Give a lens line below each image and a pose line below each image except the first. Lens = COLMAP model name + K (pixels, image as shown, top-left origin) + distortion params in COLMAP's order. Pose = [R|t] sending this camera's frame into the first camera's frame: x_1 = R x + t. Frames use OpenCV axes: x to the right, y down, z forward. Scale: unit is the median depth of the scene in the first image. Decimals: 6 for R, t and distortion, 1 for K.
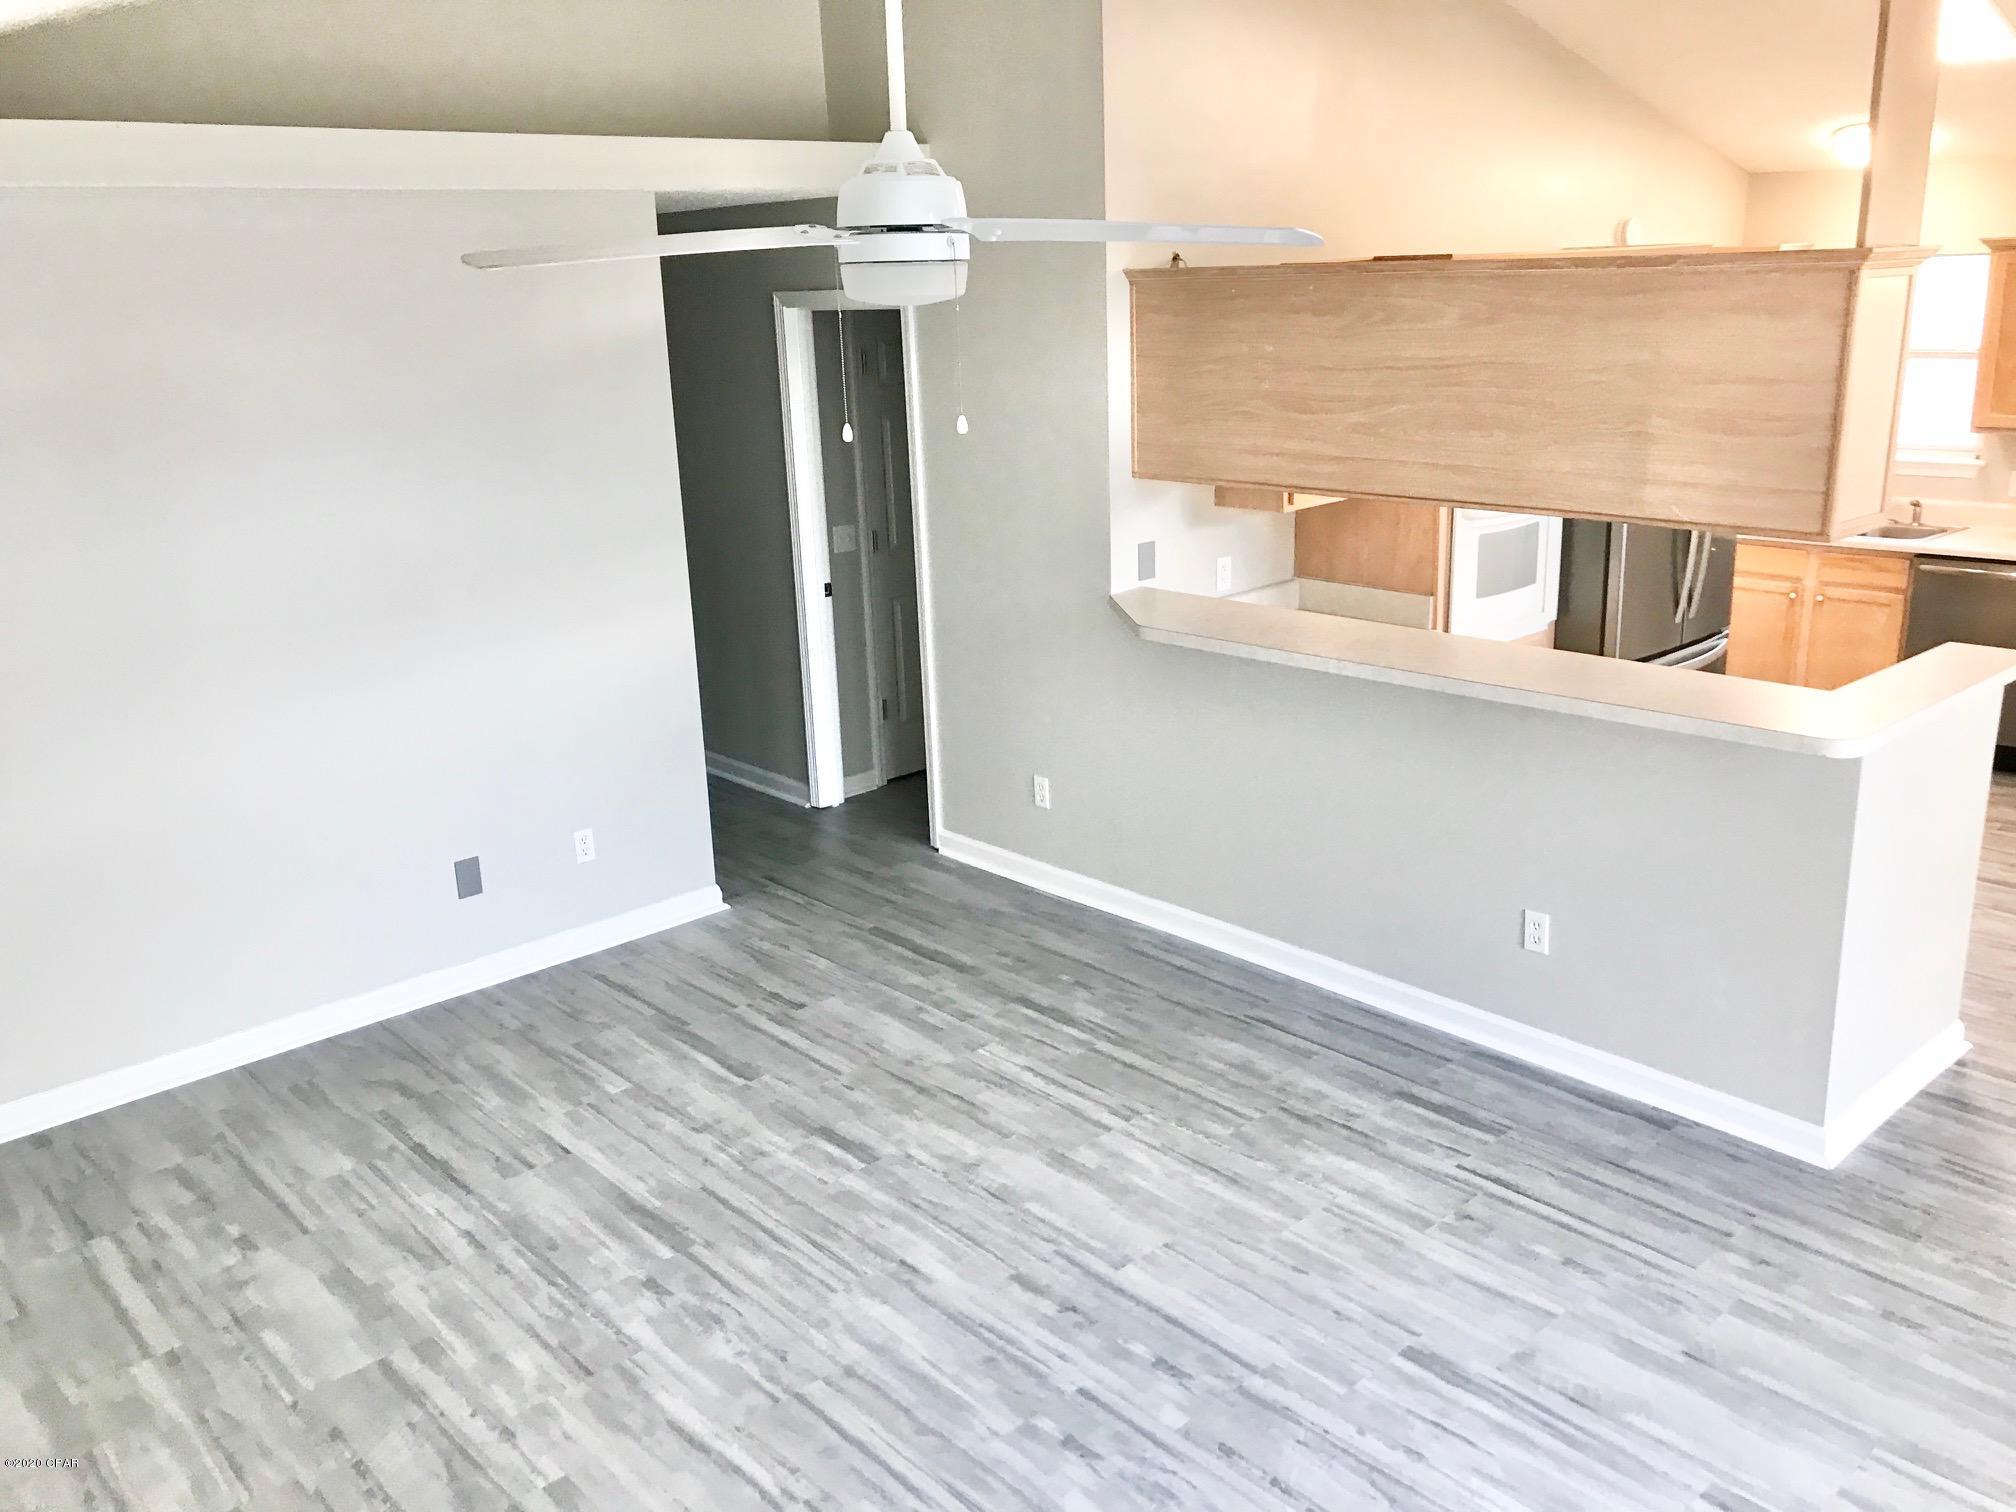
lens RADIAL K [[1646.3, 0, 993.1], [0, 1646.3, 750.6], [0, 0, 1]] dist [0.020112, -0.005767]
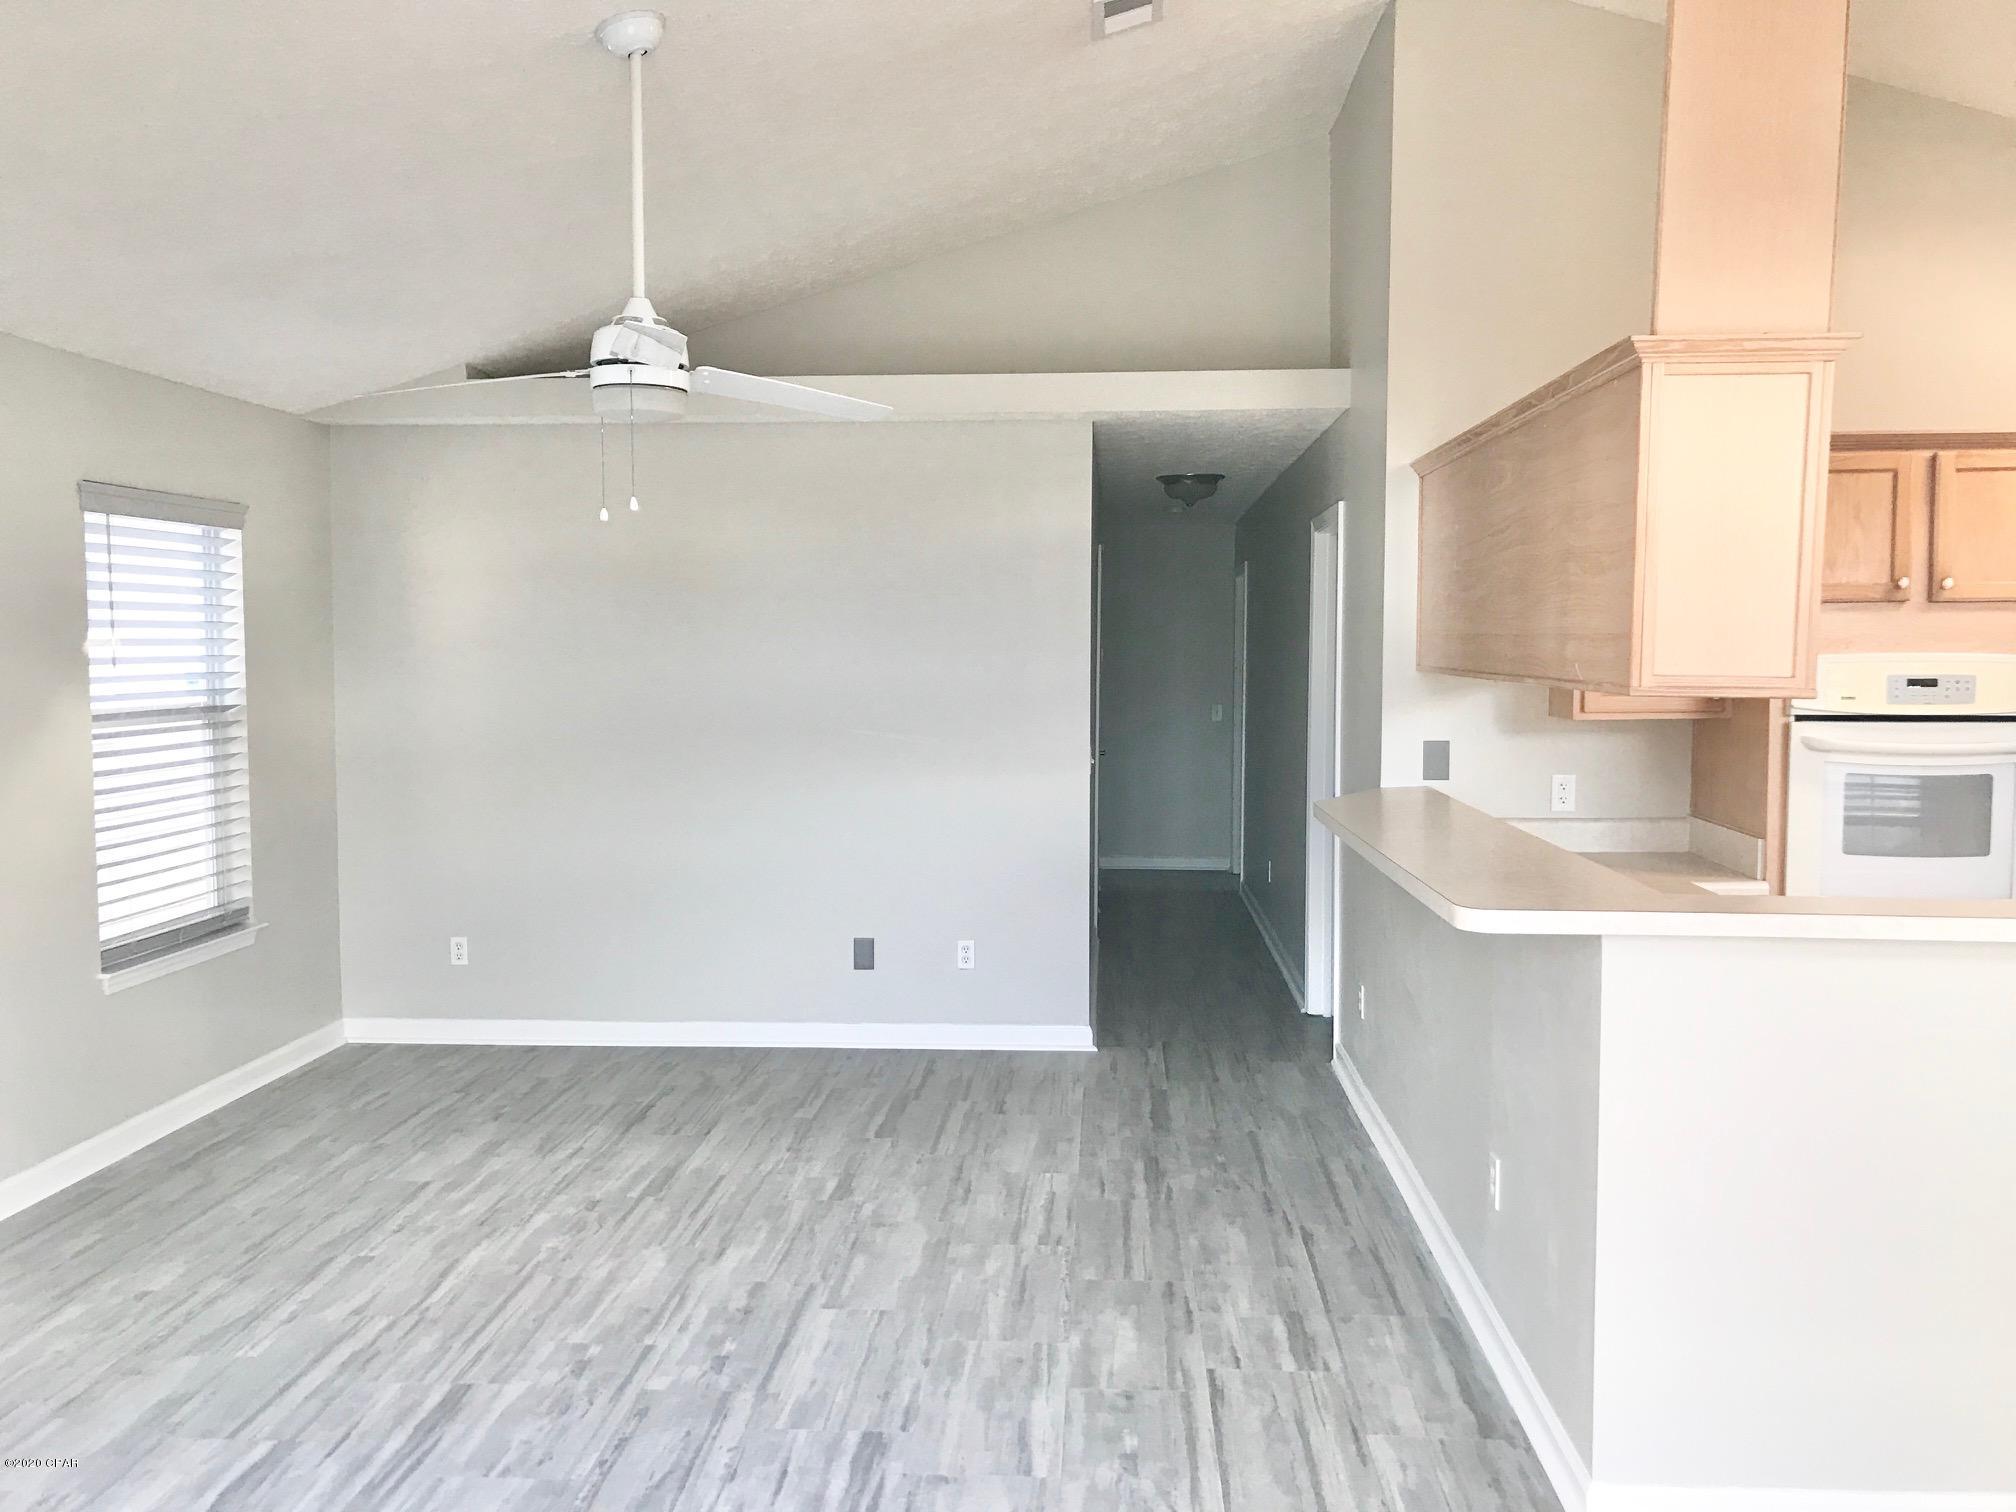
lens RADIAL K [[1646.3, 0, 993.1], [0, 1646.3, 750.6], [0, 0, 1]] dist [0.020112, -0.005767]
pose [[0.704809, 0.085956, -0.704170, 0.664949], [-0.222298, 0.969398, -0.104168, 0.039420], [0.673668, 0.229954, 0.702348, 0.184317]]
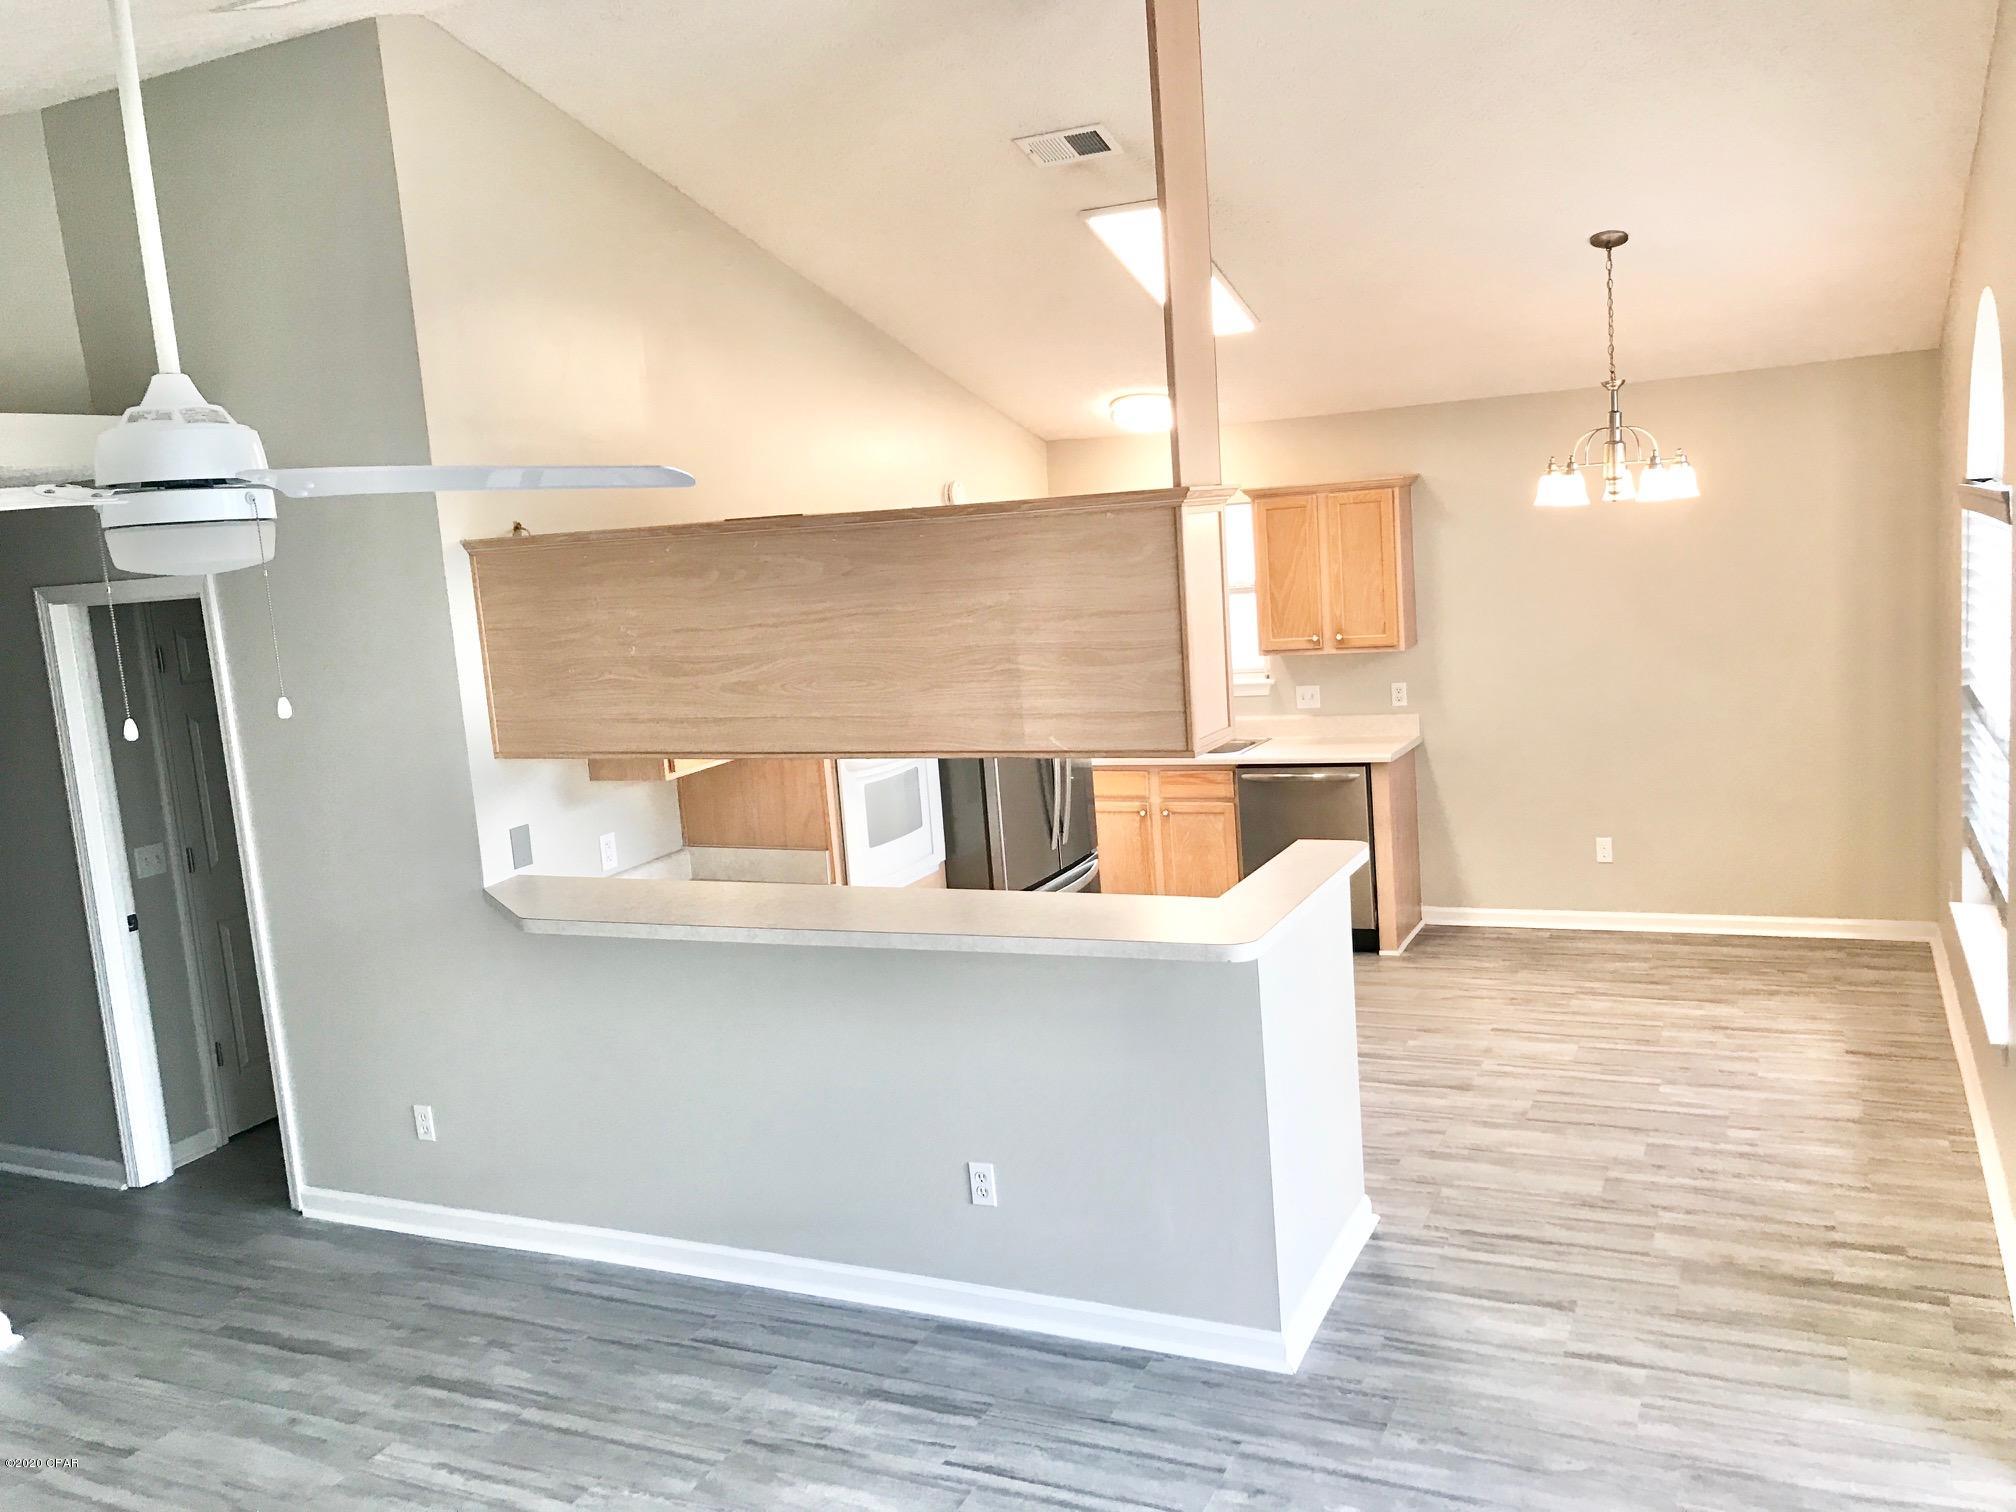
lens RADIAL K [[1646.3, 0, 993.1], [0, 1646.3, 750.6], [0, 0, 1]] dist [0.020112, -0.005767]
pose [[0.923965, -0.088209, 0.372167, -0.000449], [0.147359, 0.980024, -0.133562, -0.007886], [-0.352951, 0.178249, 0.918506, 0.066228]]
